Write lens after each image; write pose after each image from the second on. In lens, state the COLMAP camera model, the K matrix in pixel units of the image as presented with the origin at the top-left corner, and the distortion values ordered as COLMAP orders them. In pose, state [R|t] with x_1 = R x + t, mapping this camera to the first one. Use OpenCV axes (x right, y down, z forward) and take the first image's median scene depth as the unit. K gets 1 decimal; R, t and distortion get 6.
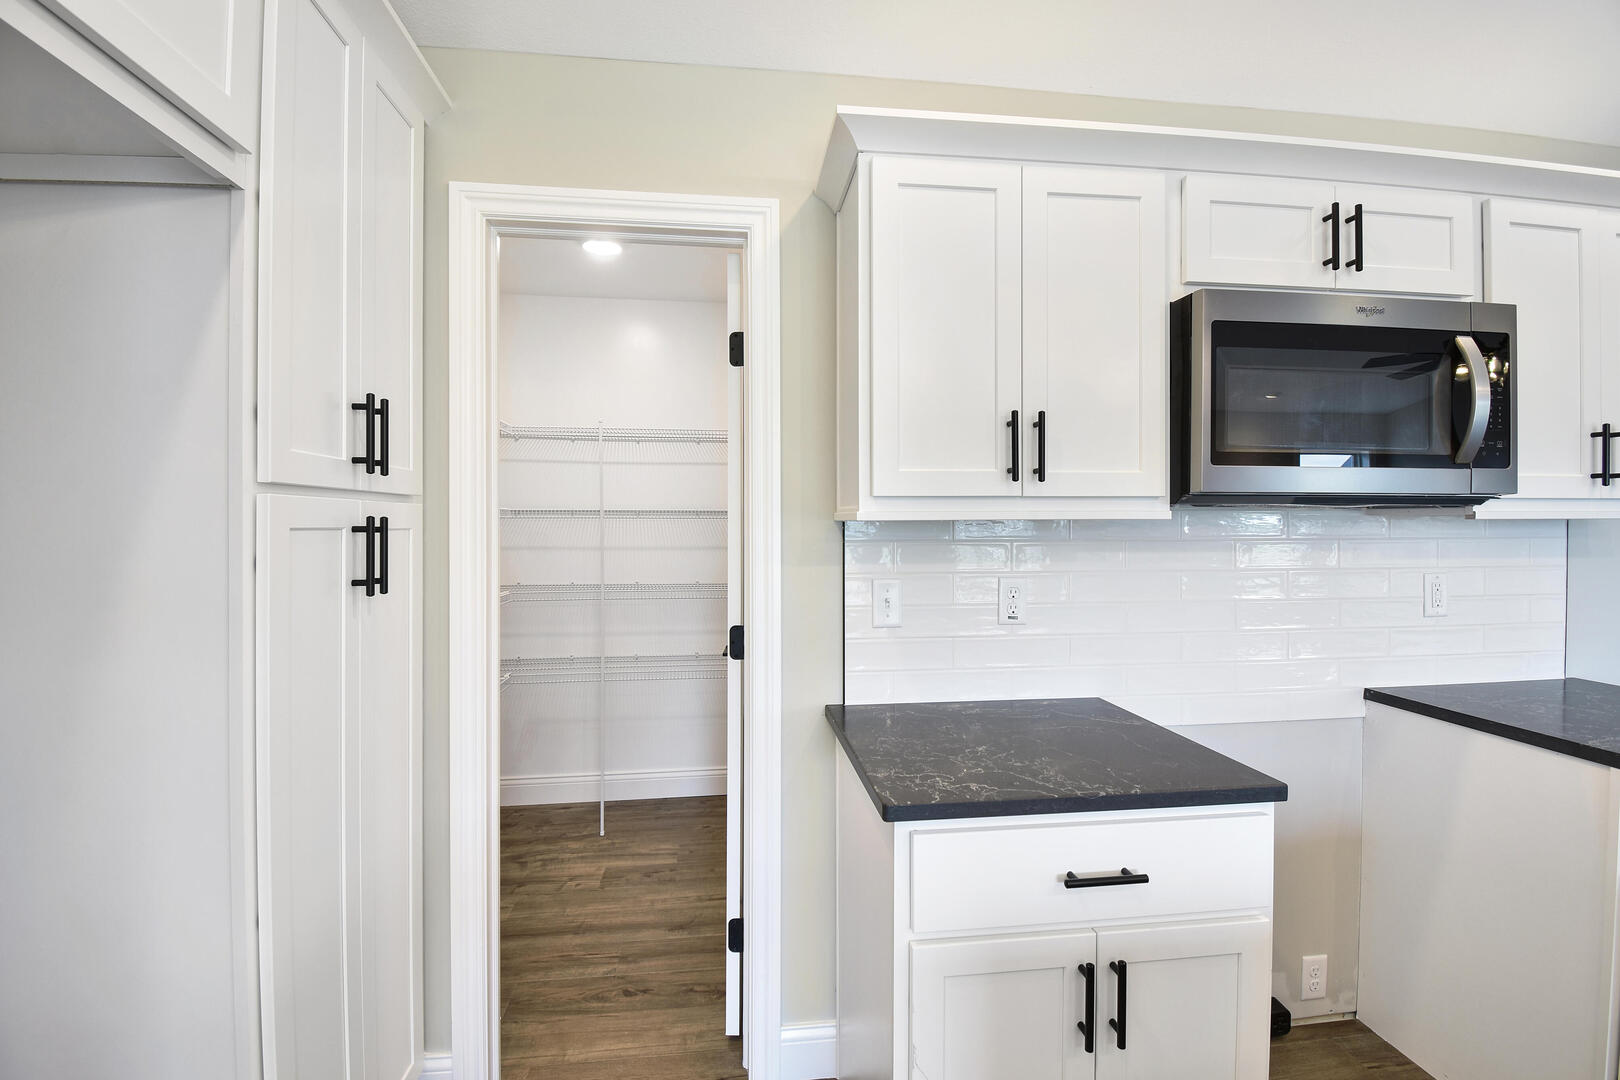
lens RADIAL K [[737.8, 0, 810.3], [0, 737.8, 522.1], [0, 0, 1]] dist [-0.001601, -0.000366]
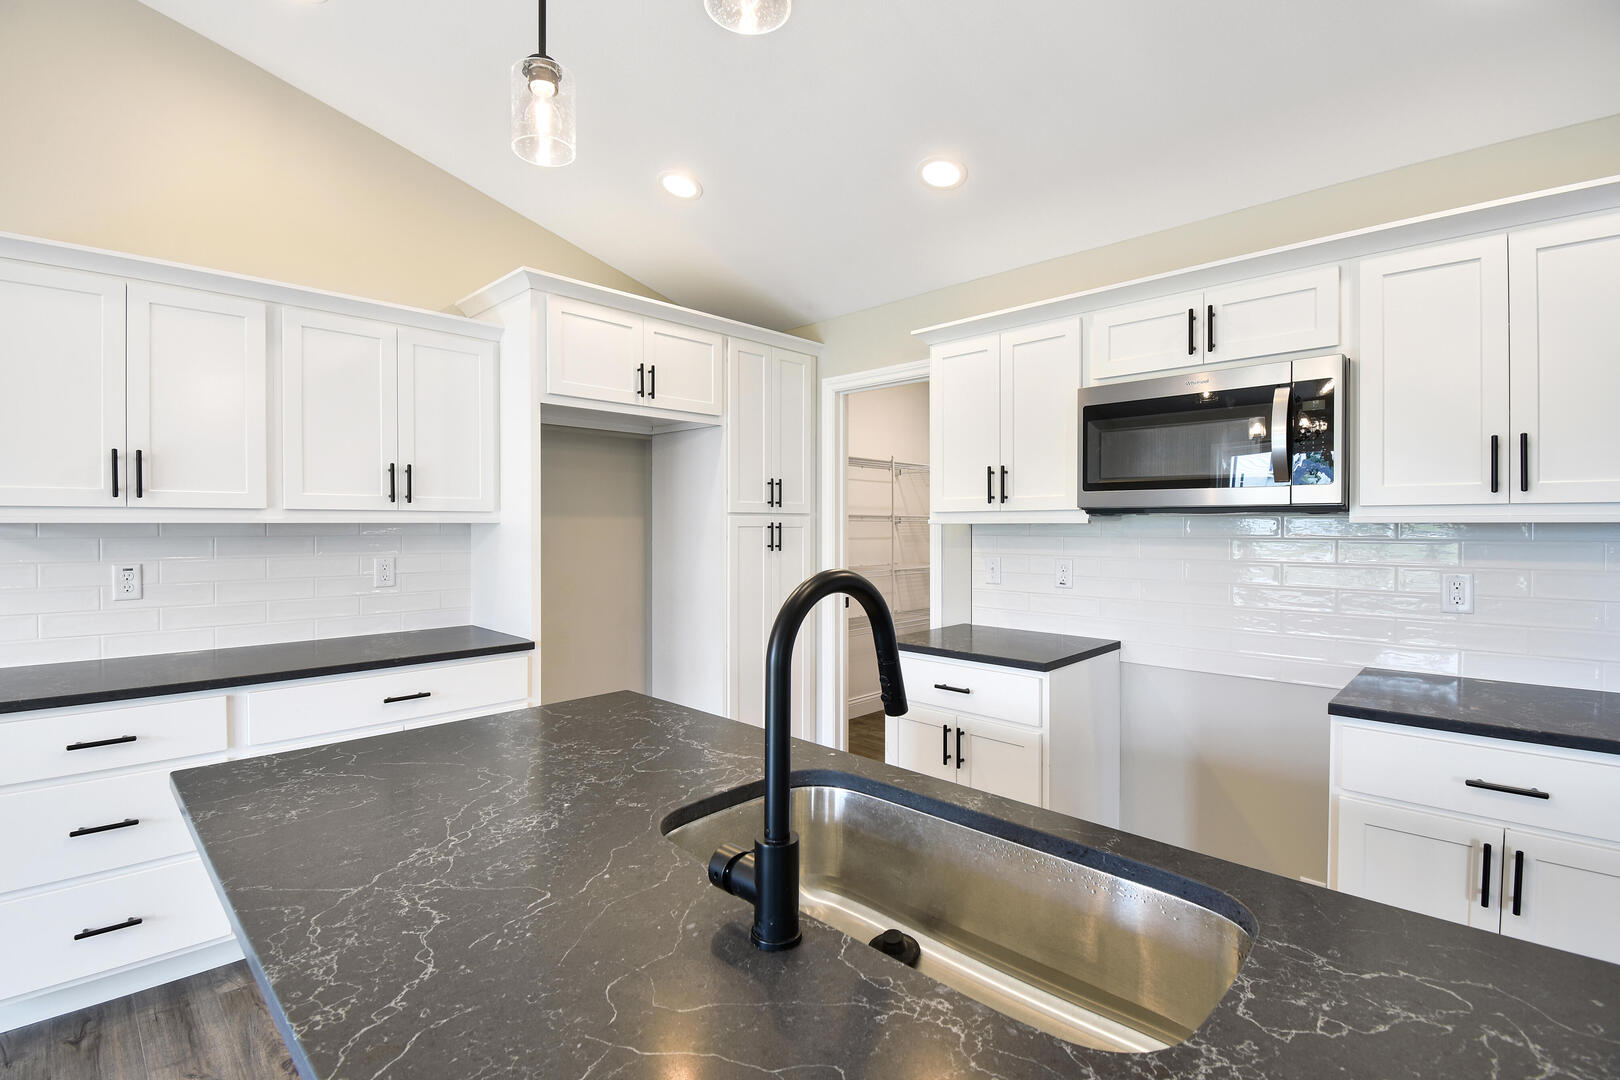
lens RADIAL K [[737.8, 0, 810.3], [0, 737.8, 522.1], [0, 0, 1]] dist [-0.001601, -0.000366]
pose [[0.623844, -0.002296, -0.781546, 1.414970], [-0.001199, 0.999992, -0.003895, 0.001746], [0.781548, 0.003367, 0.623836, -0.530944]]
